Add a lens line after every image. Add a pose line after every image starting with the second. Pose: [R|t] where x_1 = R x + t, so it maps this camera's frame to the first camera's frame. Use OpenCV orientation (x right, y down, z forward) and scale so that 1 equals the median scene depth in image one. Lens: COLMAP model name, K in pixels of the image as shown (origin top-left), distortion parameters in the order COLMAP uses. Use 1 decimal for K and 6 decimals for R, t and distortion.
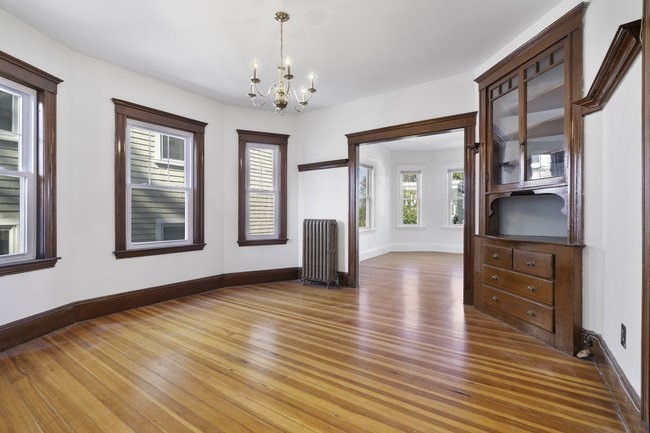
lens RADIAL K [[300.8, 0, 321.0], [0, 300.8, 217.3], [0, 0, 1]] dist [-0.003613, 0.001829]
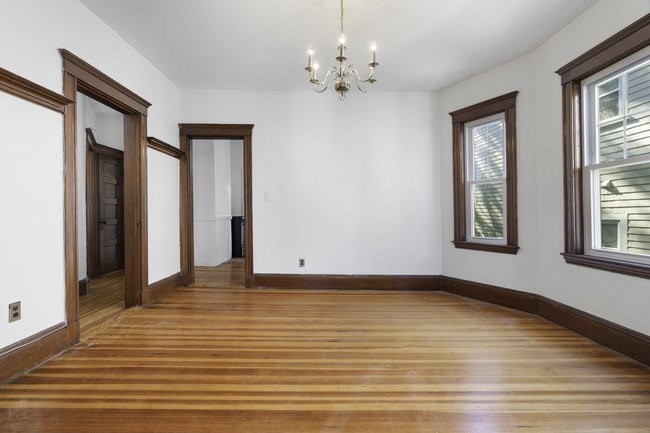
lens RADIAL K [[300.8, 0, 322.4], [0, 300.8, 217.5], [0, 0, 1]] dist [-0.003613, 0.001829]
pose [[-0.815938, 0.011192, -0.578032, 0.373493], [0.001724, 0.999855, 0.016926, 0.001815], [0.578137, 0.012815, -0.815839, 1.434720]]
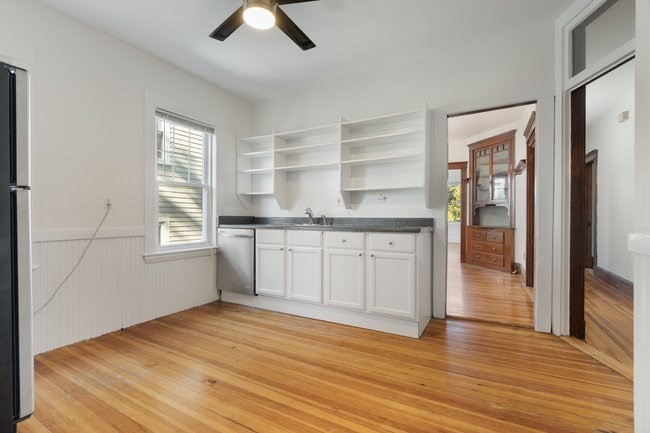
lens RADIAL K [[300.8, 0, 323.6], [0, 300.8, 216.2], [0, 0, 1]] dist [-0.003613, 0.001829]
pose [[0.995210, 0.002200, 0.097737, -0.713190], [-0.002122, 0.999997, -0.000895, 0.000792], [-0.097738, 0.000684, 0.995212, -0.999492]]
